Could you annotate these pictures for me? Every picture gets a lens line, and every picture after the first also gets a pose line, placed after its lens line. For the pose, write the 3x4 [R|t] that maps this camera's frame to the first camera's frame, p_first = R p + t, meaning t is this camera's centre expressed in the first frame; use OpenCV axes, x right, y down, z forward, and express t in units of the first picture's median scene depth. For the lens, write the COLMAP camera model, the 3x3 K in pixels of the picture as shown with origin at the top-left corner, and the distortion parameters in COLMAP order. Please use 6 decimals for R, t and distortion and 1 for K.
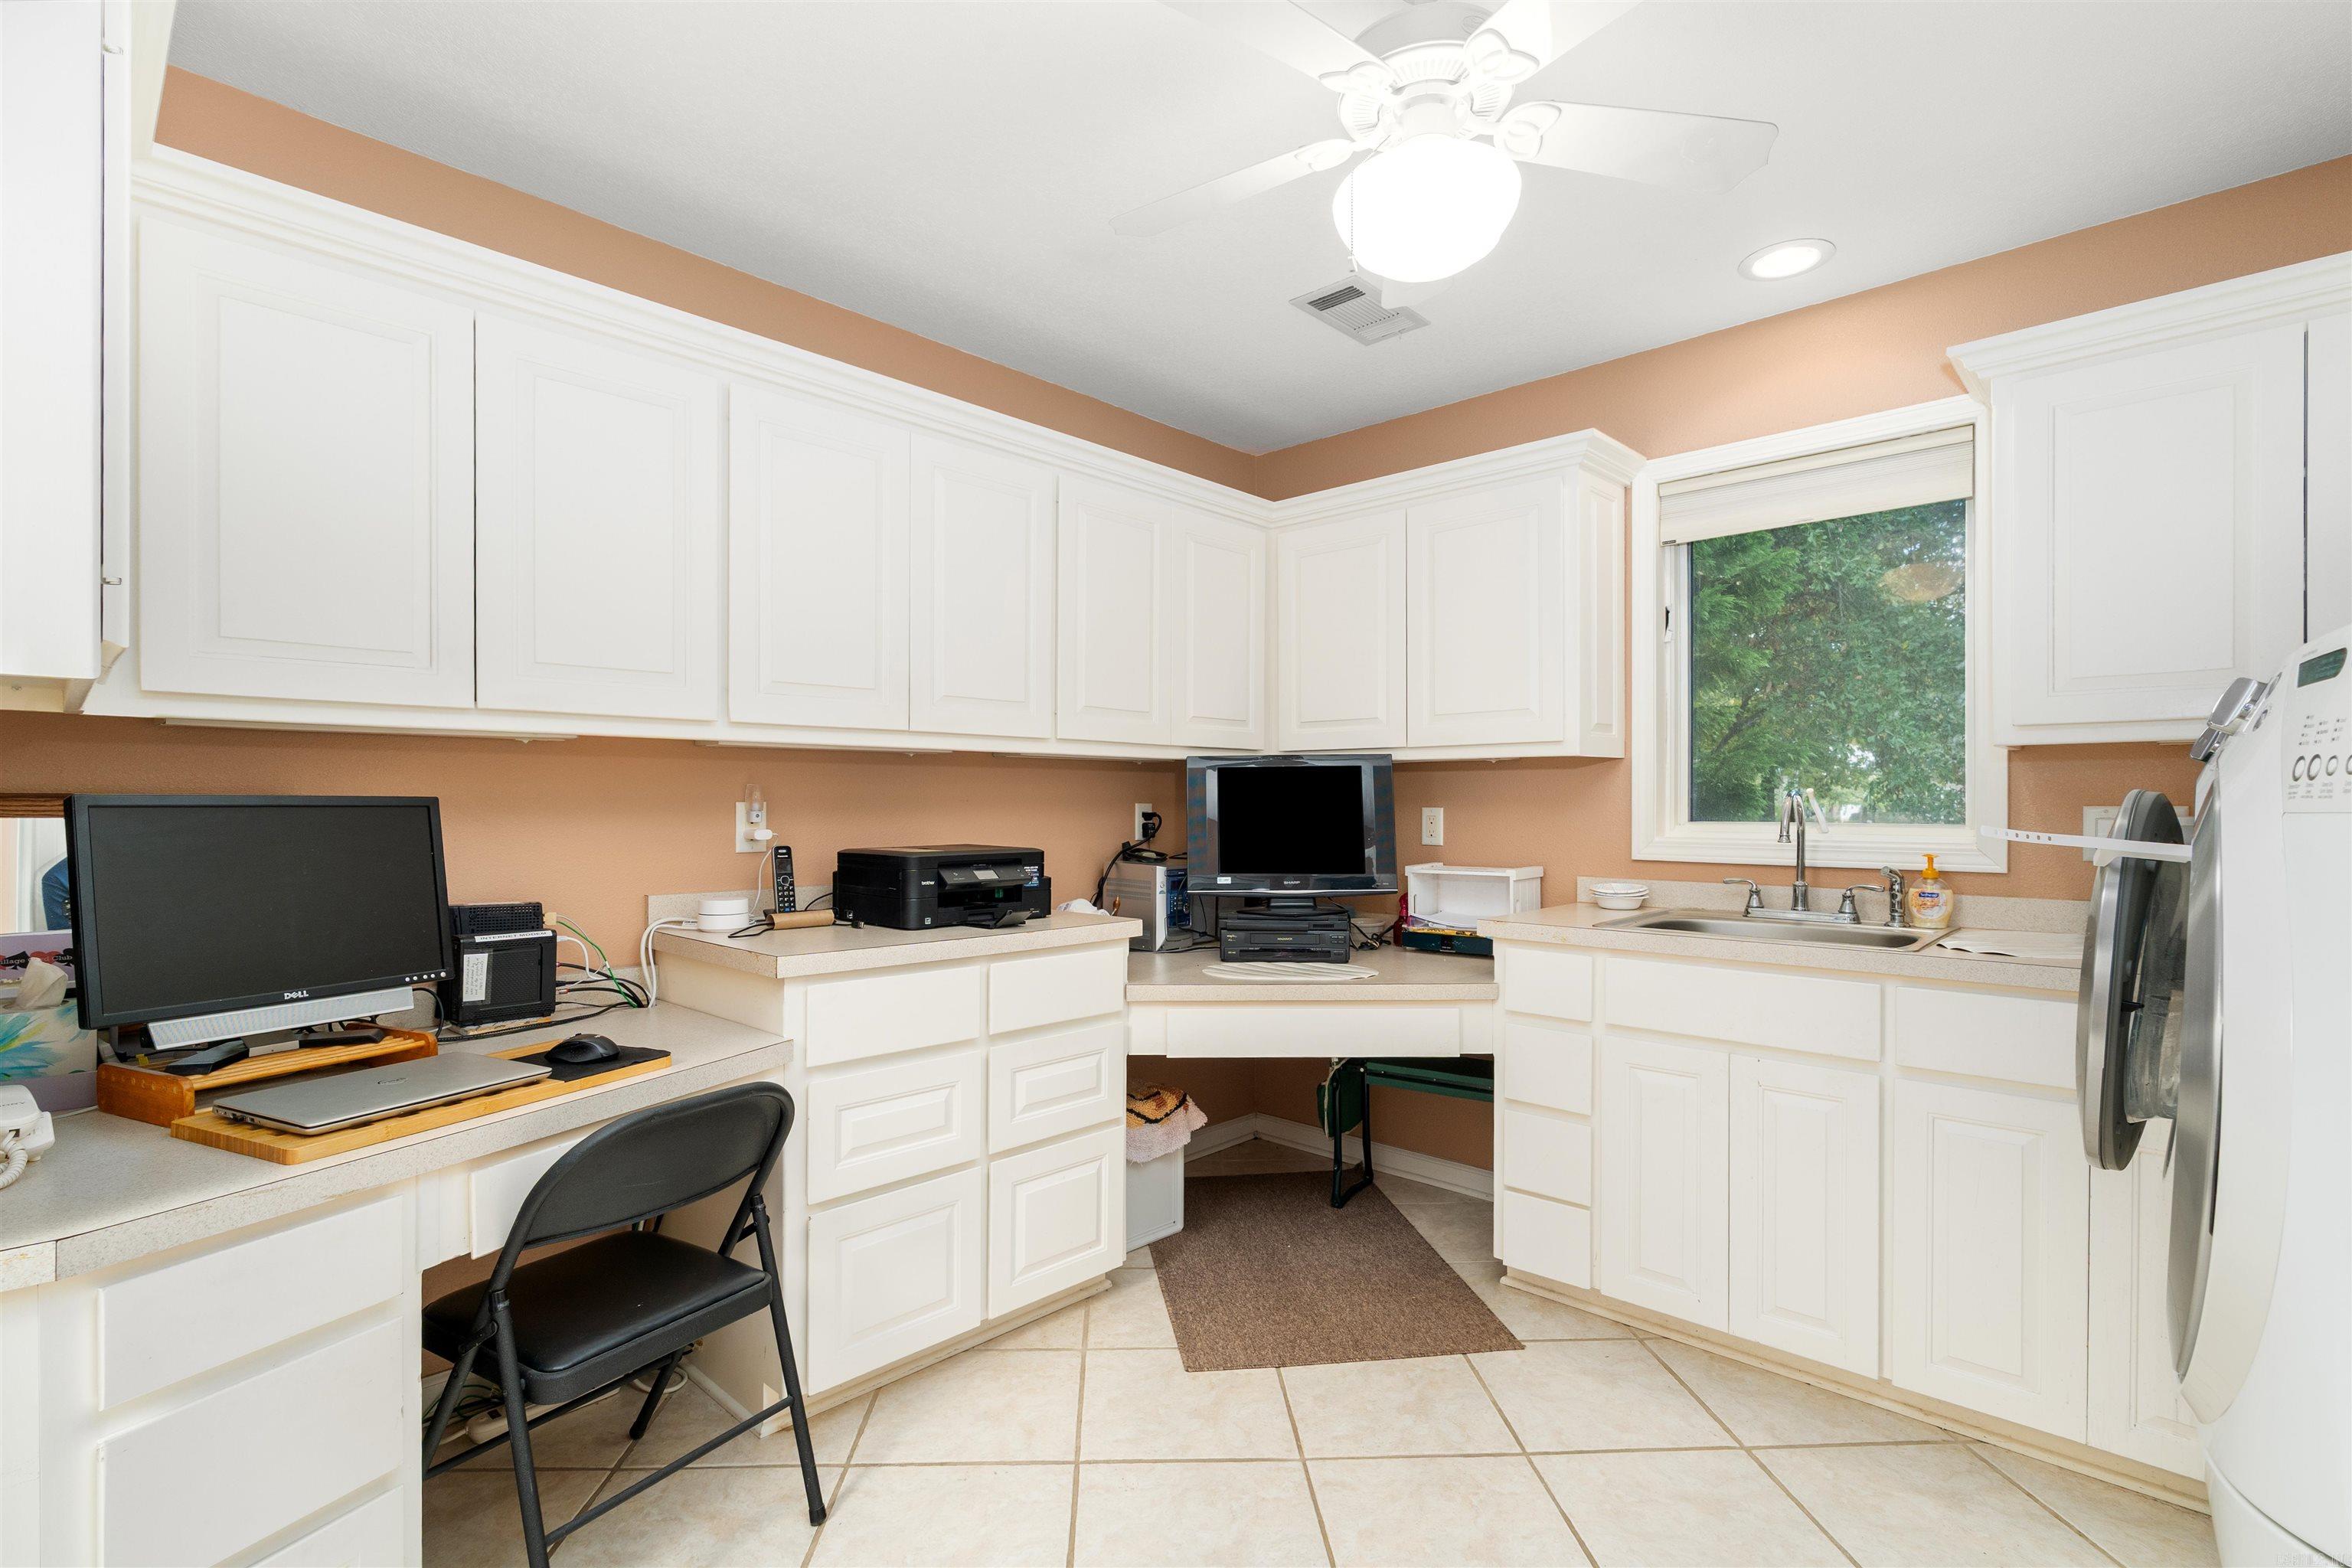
lens RADIAL K [[1106.4, 0, 1176.0], [0, 1106.4, 784.0], [0, 0, 1]] dist [0.000131, 0.000004]
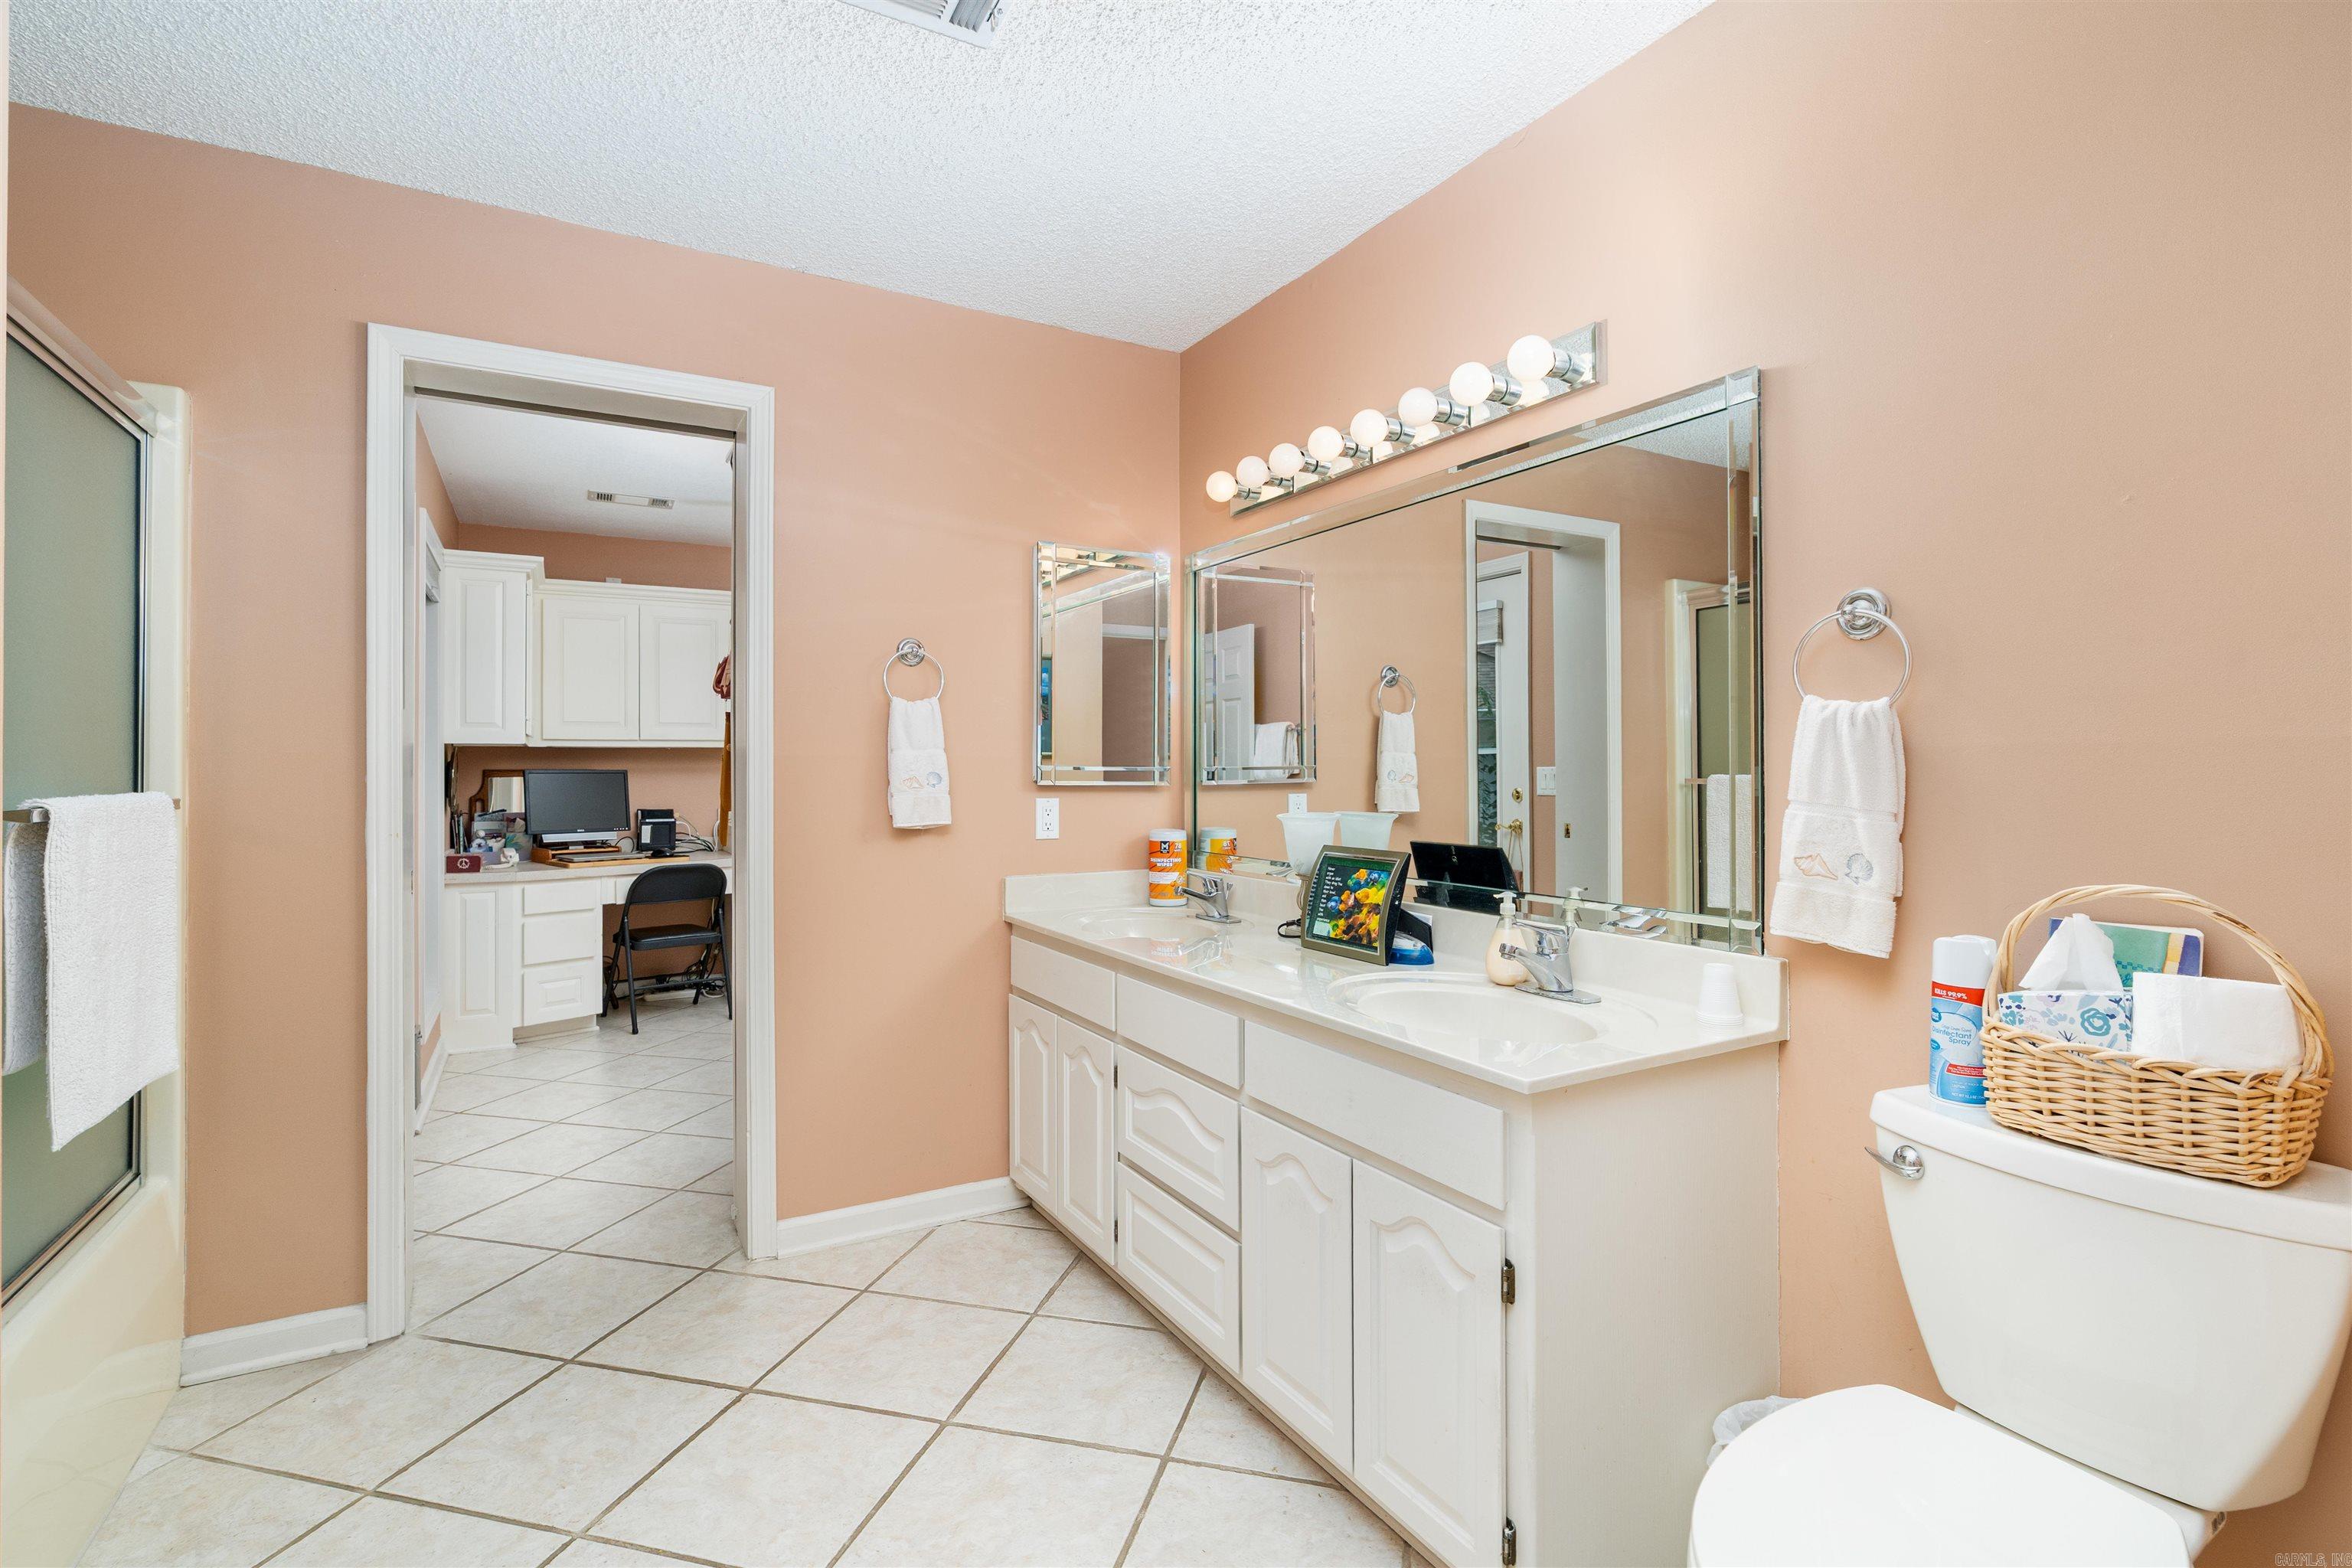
lens RADIAL K [[1106.4, 0, 1176.0], [0, 1106.4, 784.0], [0, 0, 1]] dist [0.000131, 0.000004]
pose [[0.956502, 0.003879, -0.291699, 1.725103], [0.004153, 0.999629, 0.026912, -0.024128], [0.291696, -0.026953, 0.956131, -1.505733]]
